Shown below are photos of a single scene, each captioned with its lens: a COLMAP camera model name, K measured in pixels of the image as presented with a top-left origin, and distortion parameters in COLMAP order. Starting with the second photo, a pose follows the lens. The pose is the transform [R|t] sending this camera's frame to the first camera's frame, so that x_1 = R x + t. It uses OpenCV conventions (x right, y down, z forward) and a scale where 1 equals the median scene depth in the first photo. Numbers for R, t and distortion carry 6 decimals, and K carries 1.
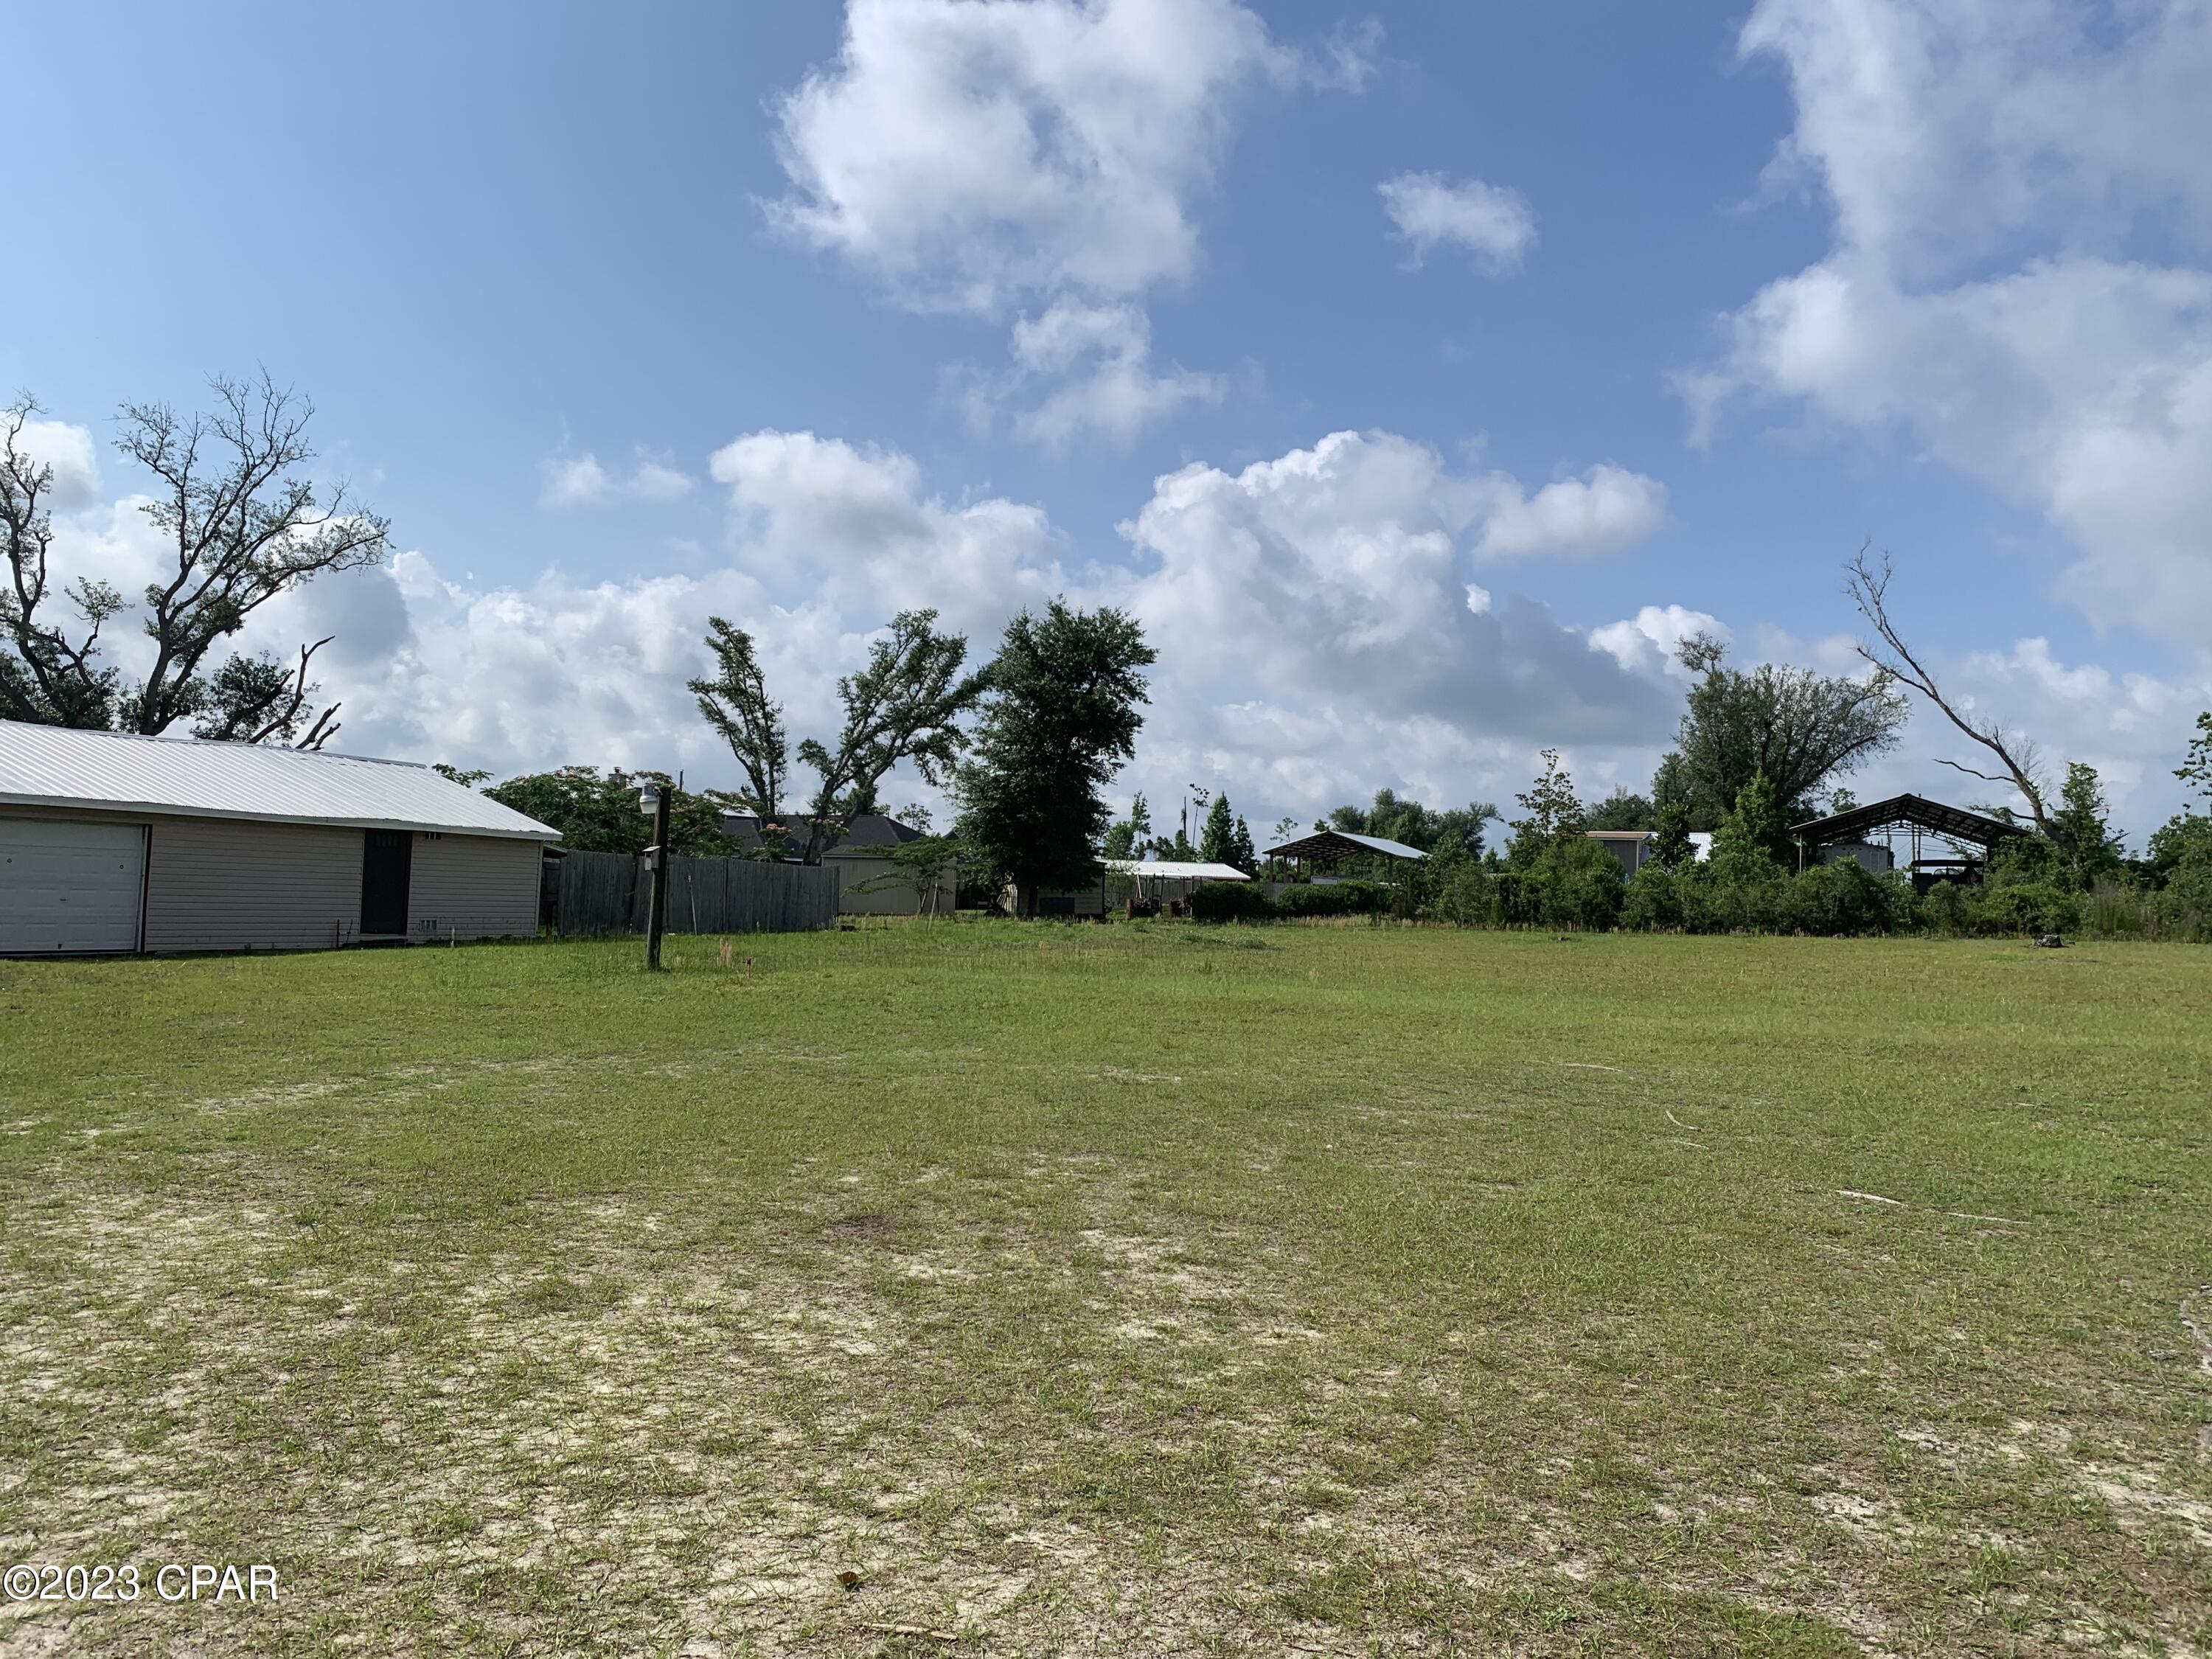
lens RADIAL K [[1697.6, 0, 1099.0], [0, 1697.6, 807.7], [0, 0, 1]] dist [0.057597, -0.065303]
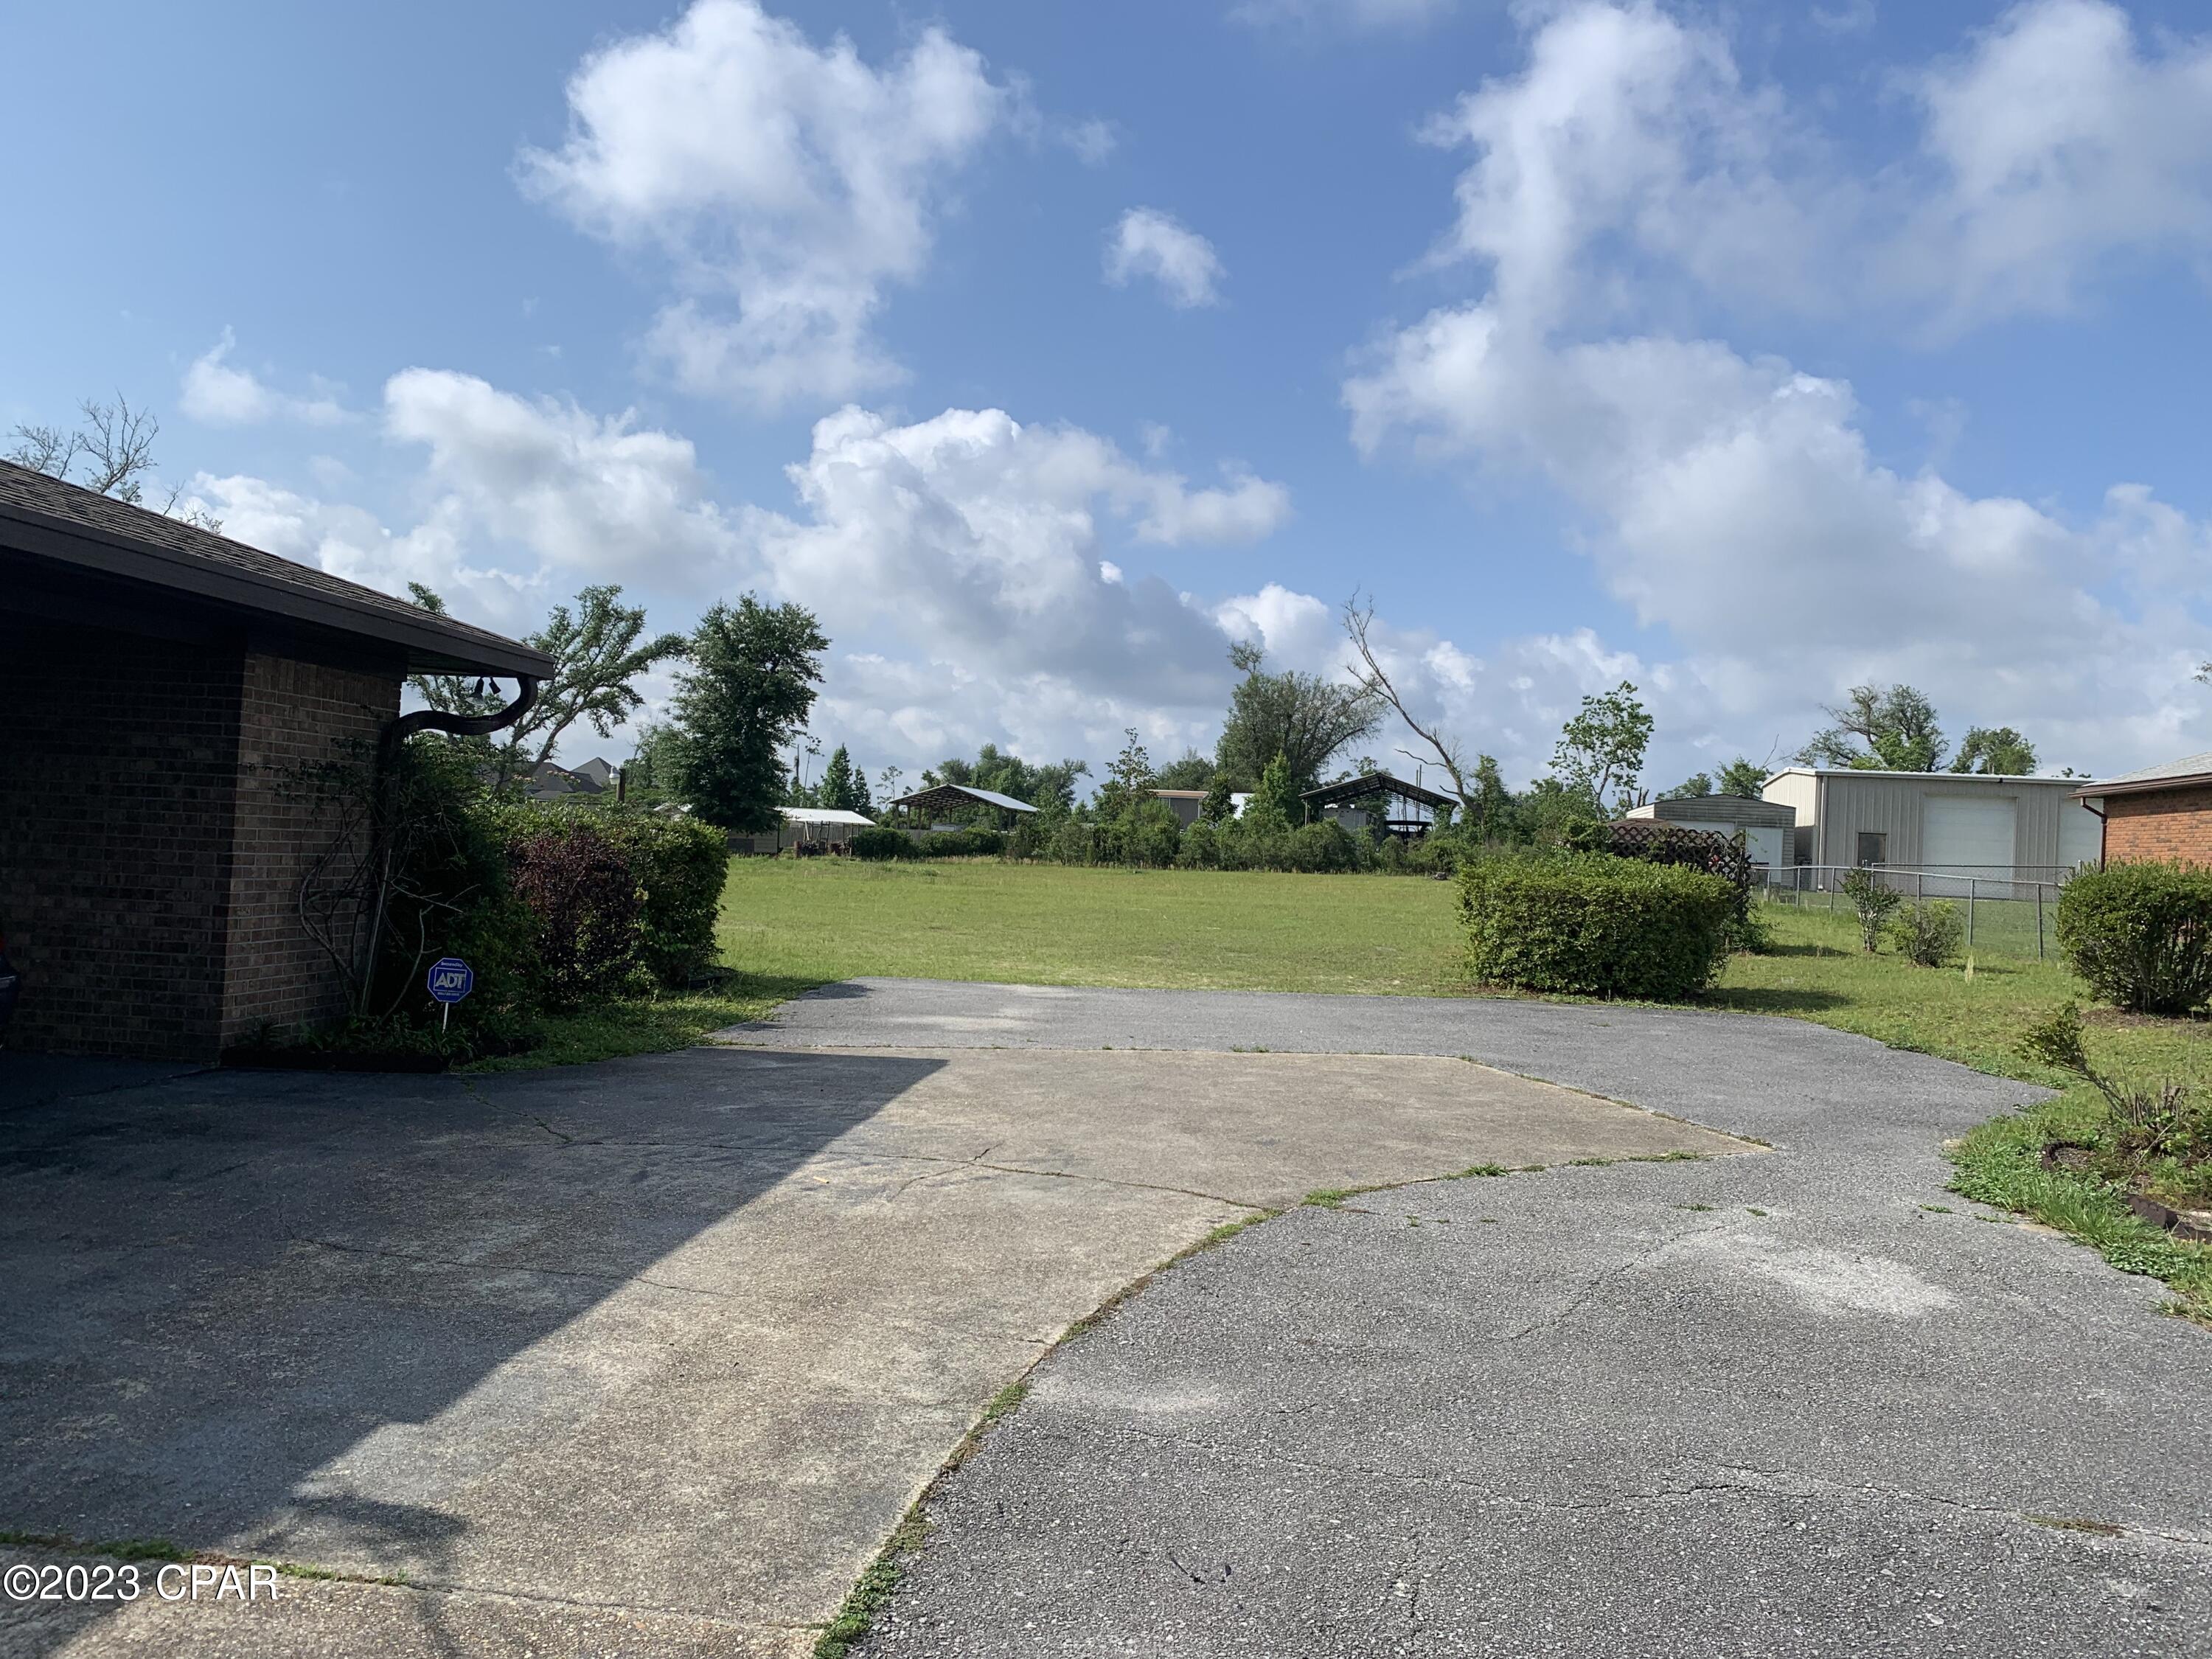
lens RADIAL K [[1697.6, 0, 1120.9], [0, 1697.6, 819.4], [0, 0, 1]] dist [0.057597, -0.065303]
pose [[0.967965, 0.018926, 0.250370, -0.065807], [-0.028798, 0.998943, 0.035826, -0.012088], [-0.249427, -0.041888, 0.967487, -0.249866]]
